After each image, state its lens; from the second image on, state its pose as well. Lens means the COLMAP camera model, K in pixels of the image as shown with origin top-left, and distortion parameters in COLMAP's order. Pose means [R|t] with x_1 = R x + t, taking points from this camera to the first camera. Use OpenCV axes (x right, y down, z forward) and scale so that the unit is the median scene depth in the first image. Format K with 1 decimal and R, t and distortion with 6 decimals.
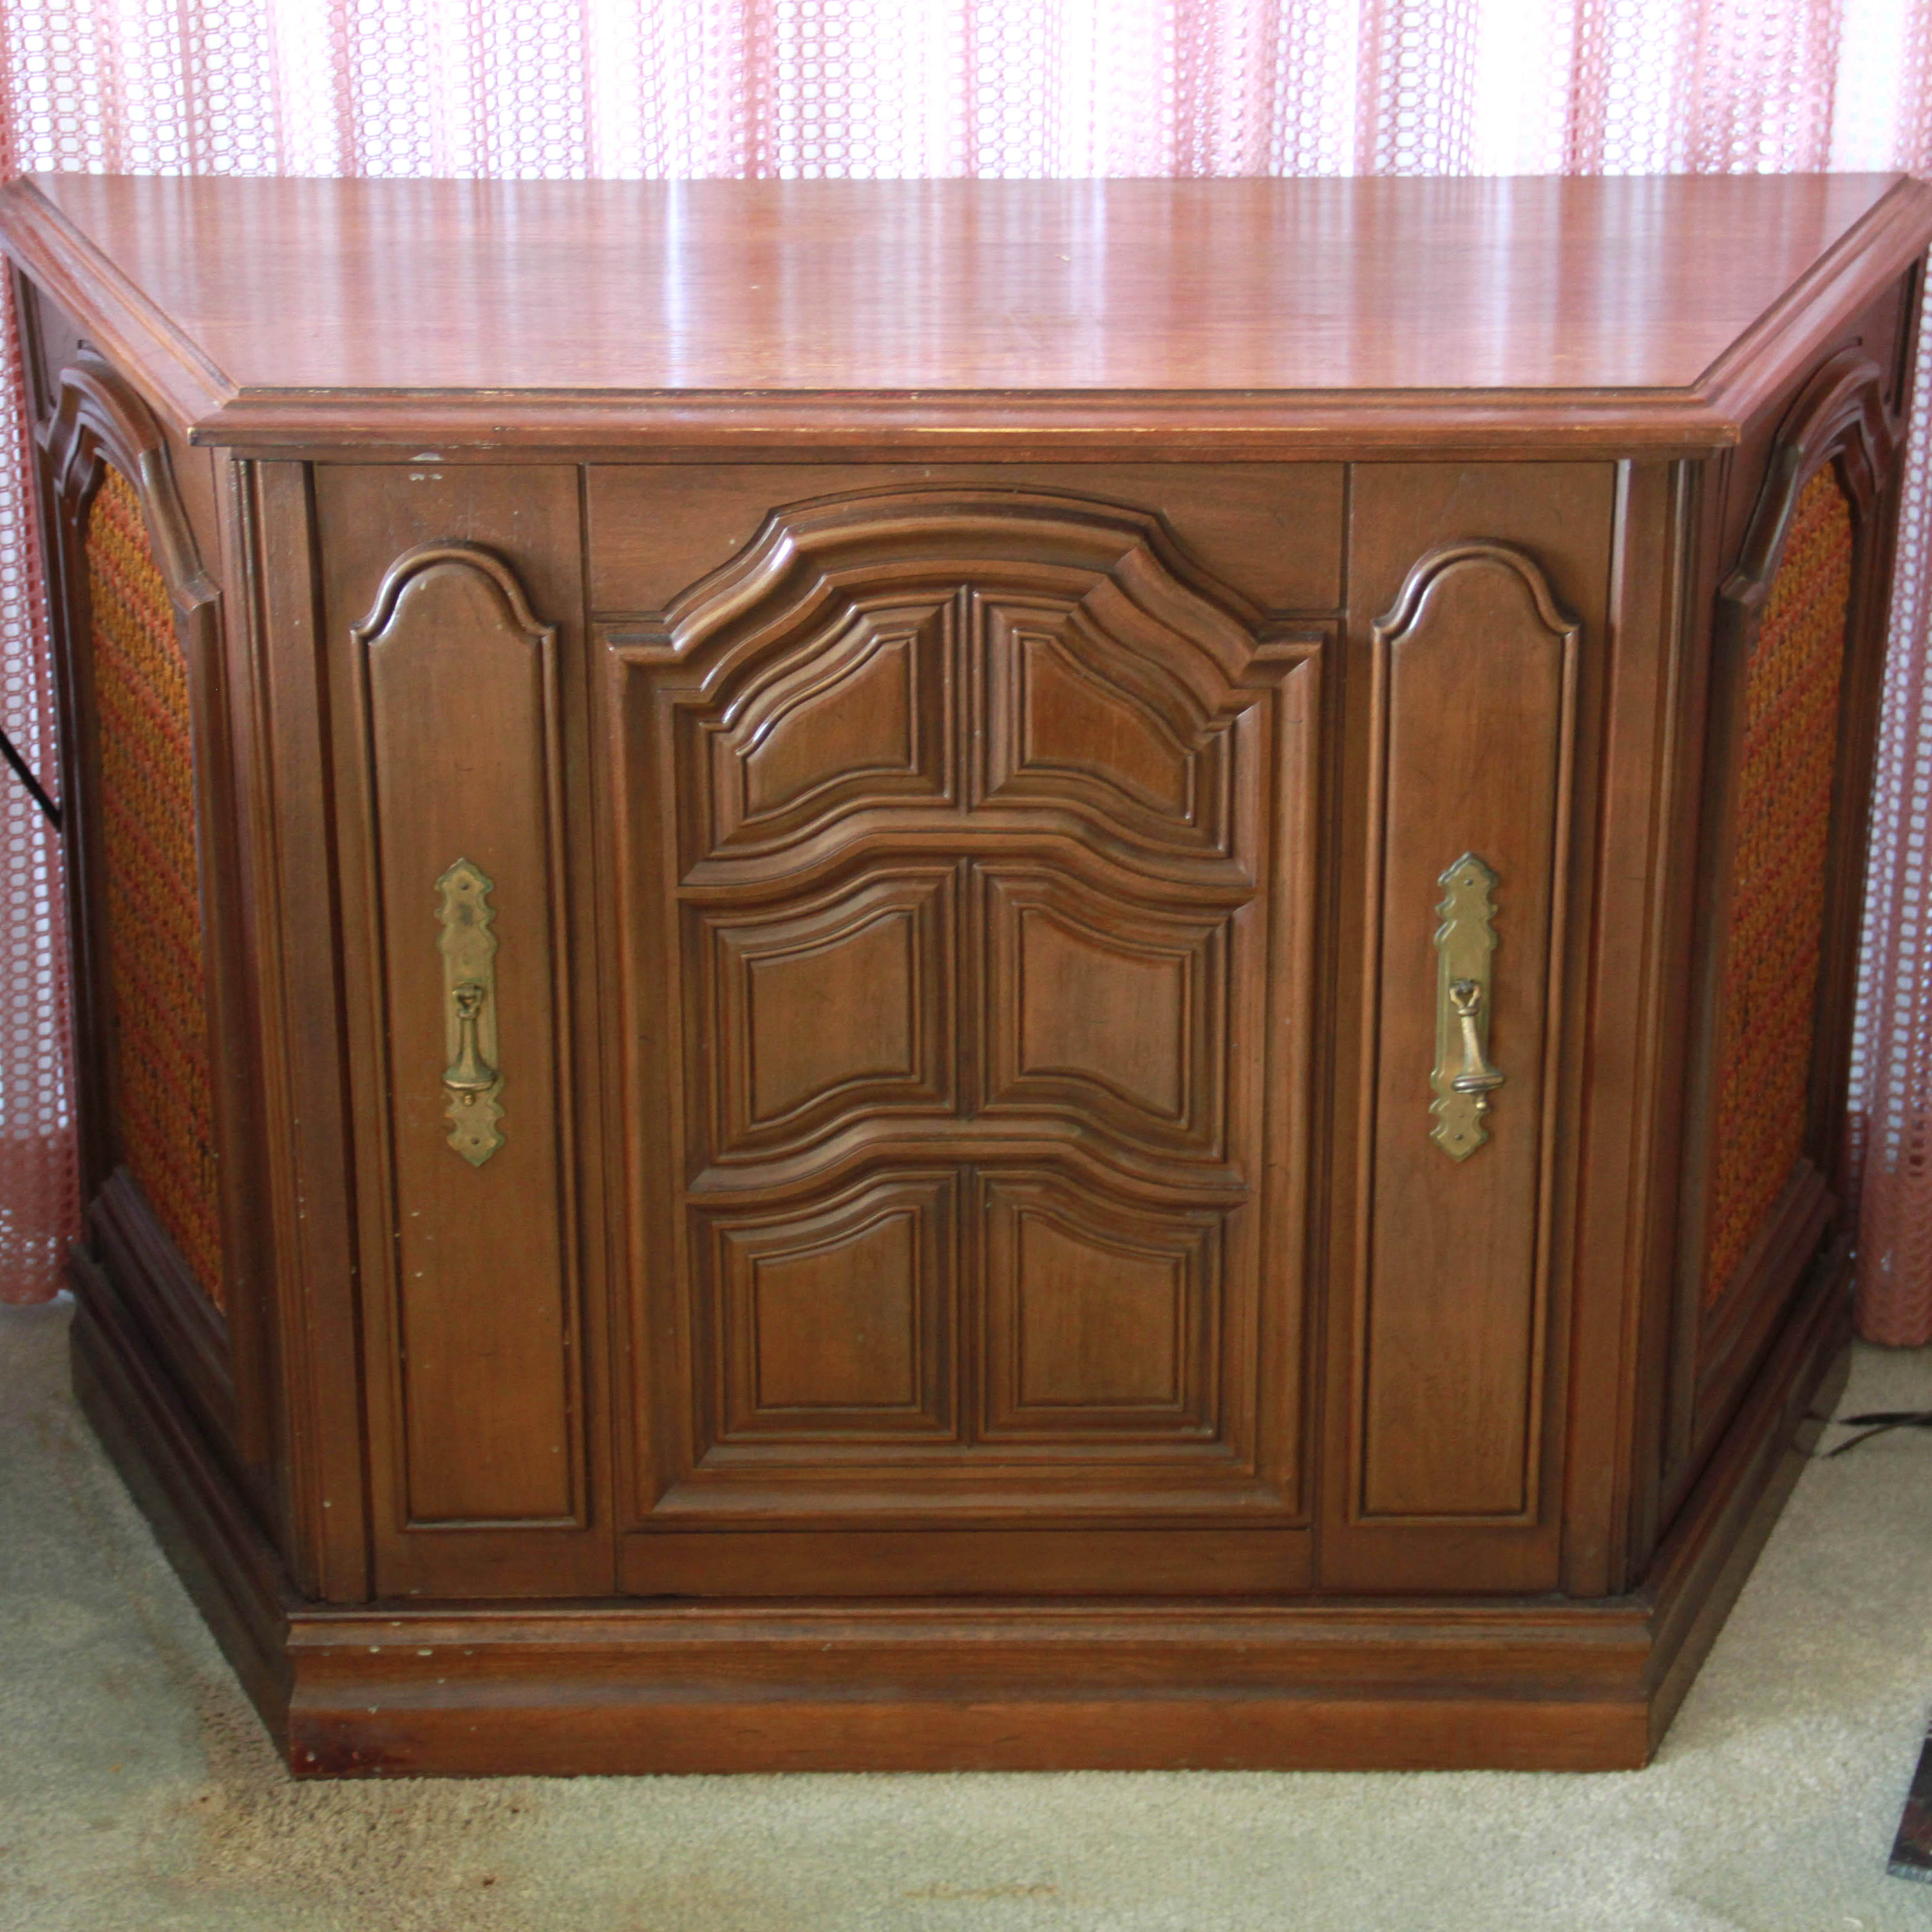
lens RADIAL K [[4573.8, 0, 966.0], [0, 4573.8, 966.0], [0, 0, 1]] dist [0.032614, 4.296723]
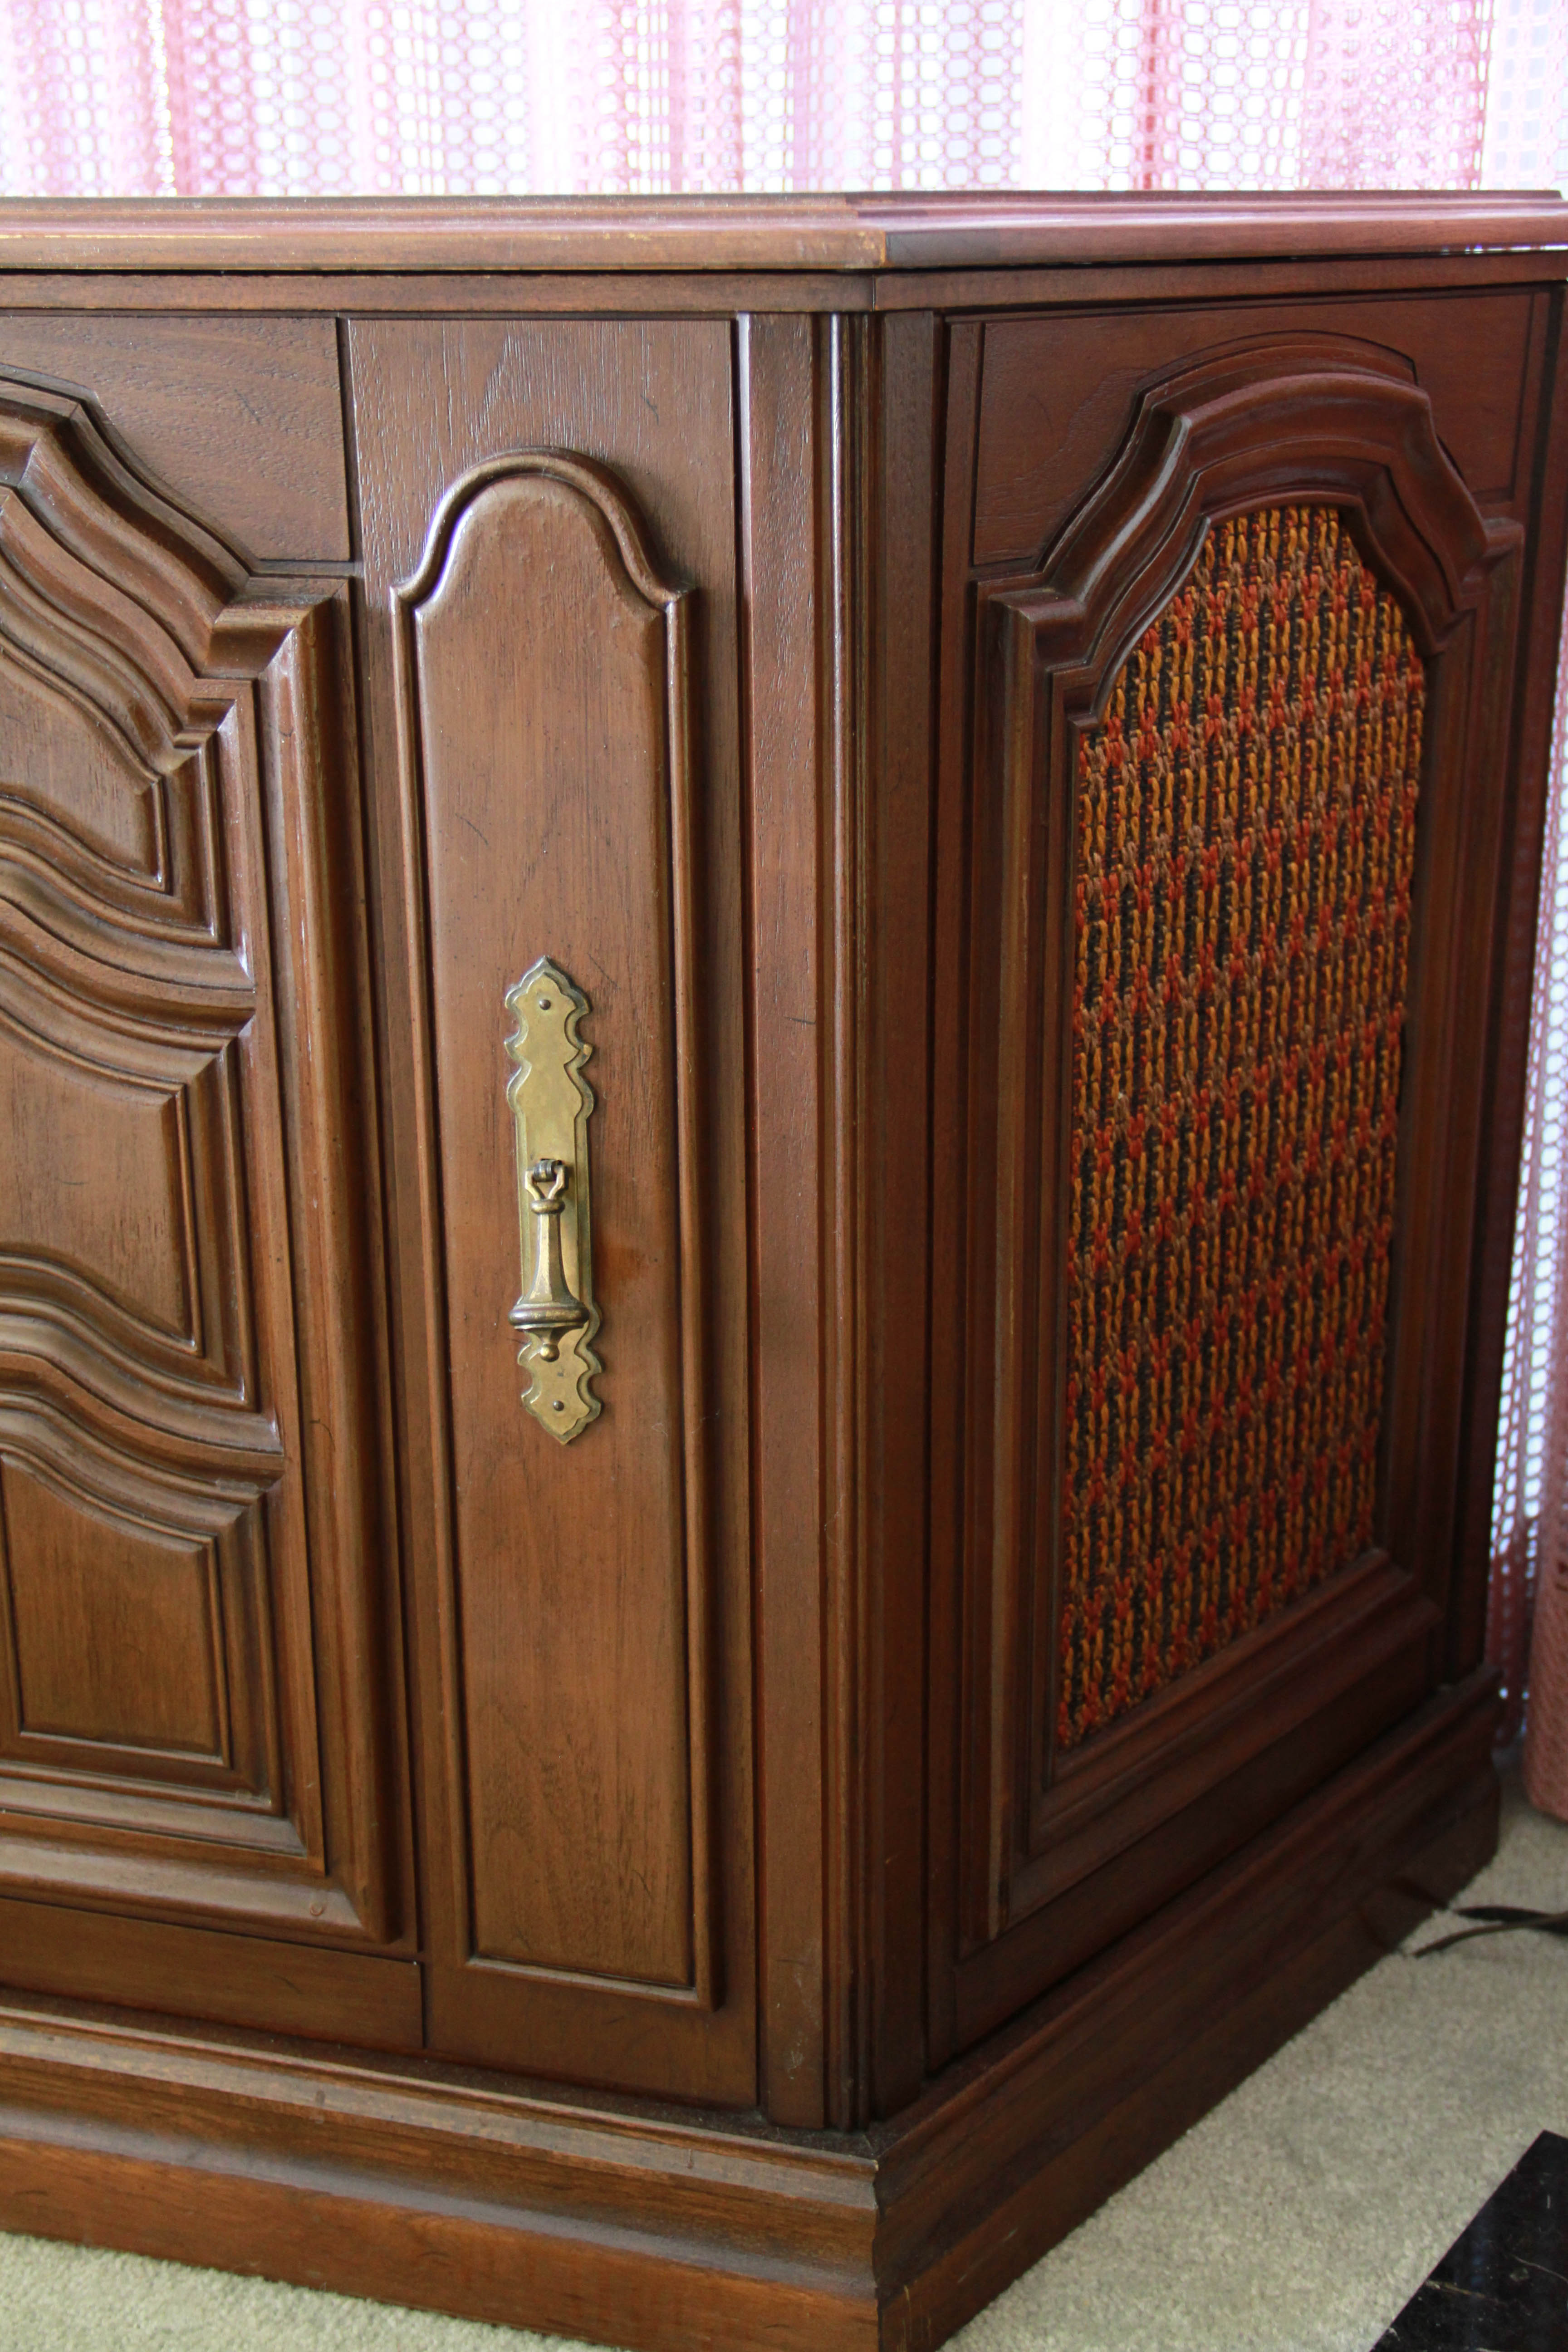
lens RADIAL K [[3013.4, 0, 784.0], [0, 3013.4, 1176.0], [0, 0, 1]] dist [0.047756, 0.071739]
pose [[0.953419, 0.081360, -0.290471, 0.270831], [-0.105145, 0.992183, -0.067209, 0.031381], [0.282732, 0.094620, 0.954521, 0.608761]]
